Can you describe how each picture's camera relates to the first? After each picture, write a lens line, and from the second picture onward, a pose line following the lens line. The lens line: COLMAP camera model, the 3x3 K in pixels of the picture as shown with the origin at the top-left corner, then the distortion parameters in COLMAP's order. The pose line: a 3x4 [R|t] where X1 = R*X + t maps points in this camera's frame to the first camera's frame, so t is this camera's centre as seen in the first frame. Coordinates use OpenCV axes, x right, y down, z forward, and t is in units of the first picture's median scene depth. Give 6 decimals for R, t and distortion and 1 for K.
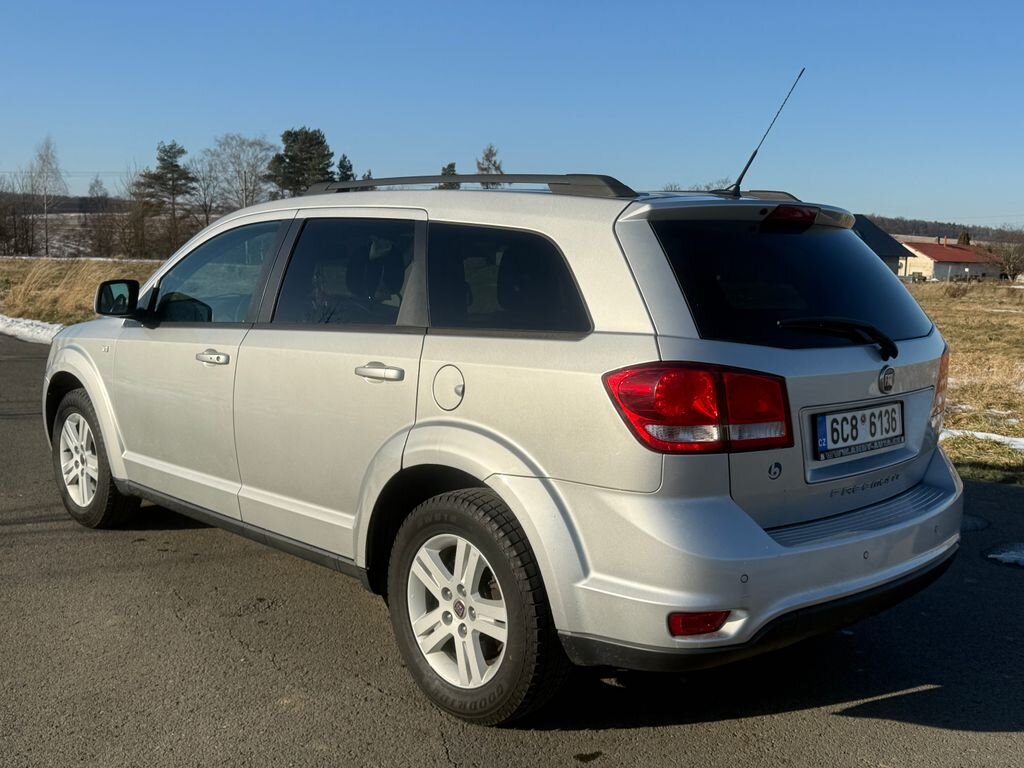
lens RADIAL K [[1038.1, 0, 512.0], [0, 1038.1, 384.0], [0, 0, 1]] dist [0.189243, -0.424835]
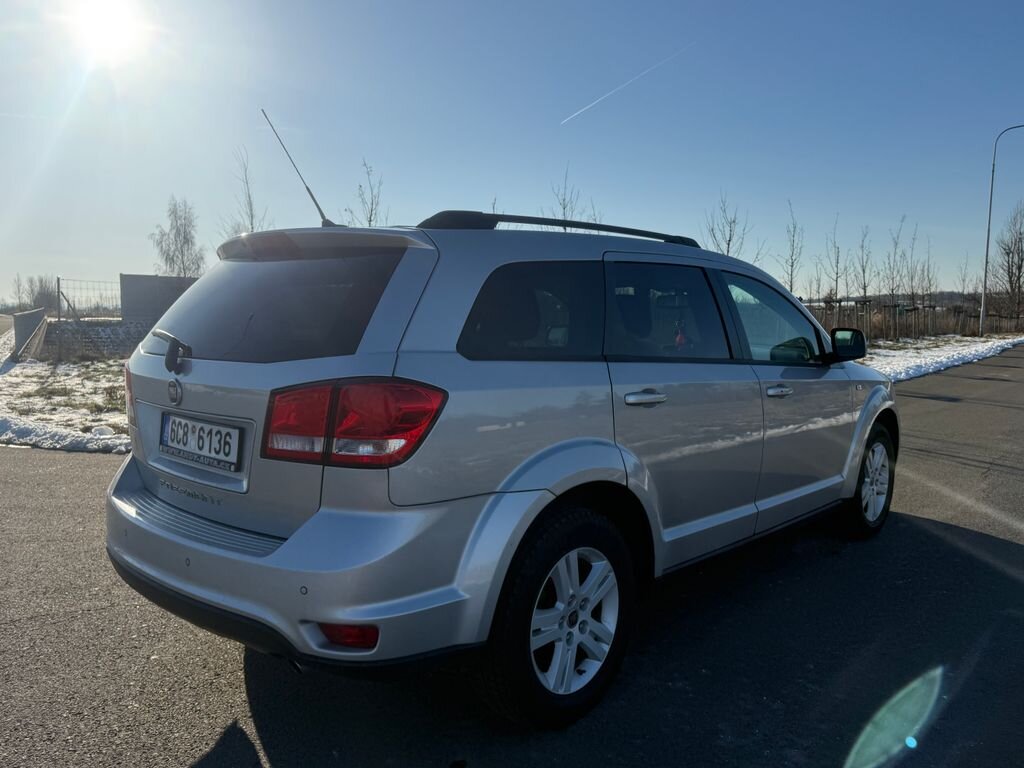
lens RADIAL K [[799.6, 0, 512.0], [0, 799.6, 384.0], [0, 0, 1]] dist [0.004030, -0.000178]
pose [[0.048966, 0.062263, -0.996858, 0.991914], [-0.127807, 0.990241, 0.055572, -0.084581], [0.990590, 0.124684, 0.056446, 1.094730]]
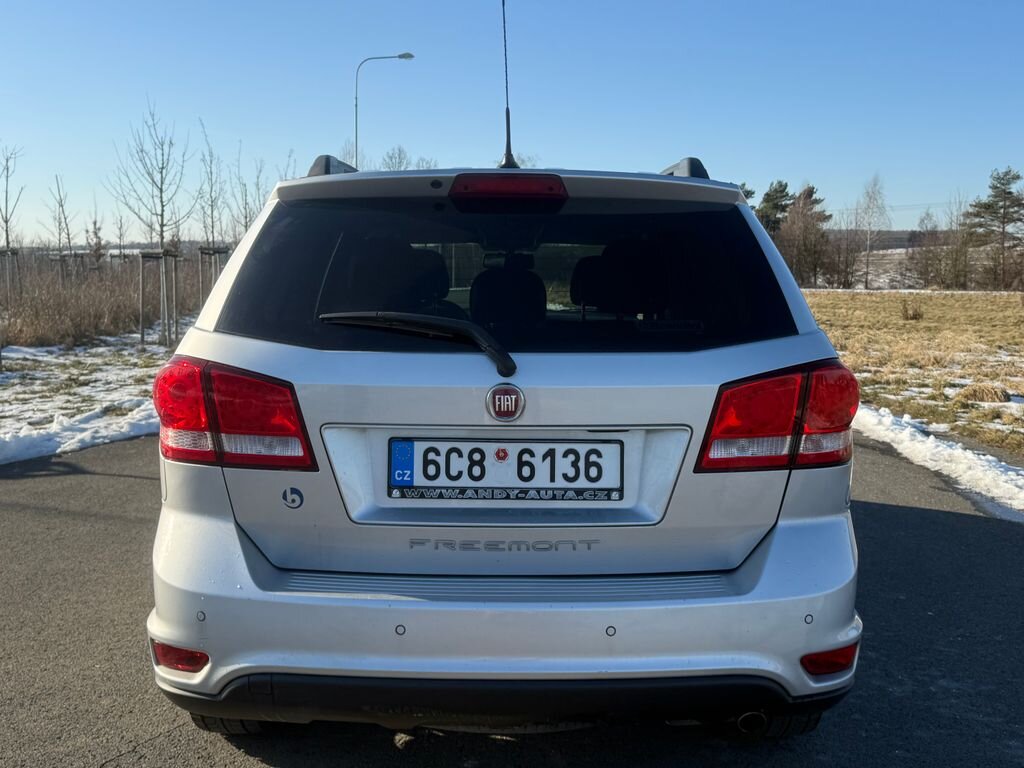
lens RADIAL K [[1038.1, 0, 512.0], [0, 1038.1, 384.0], [0, 0, 1]] dist [0.189243, -0.424835]
pose [[0.721931, 0.056959, -0.689616, 0.726039], [-0.078579, 0.996908, 0.000079, -0.014732], [0.687489, 0.054132, 0.724175, 0.409728]]
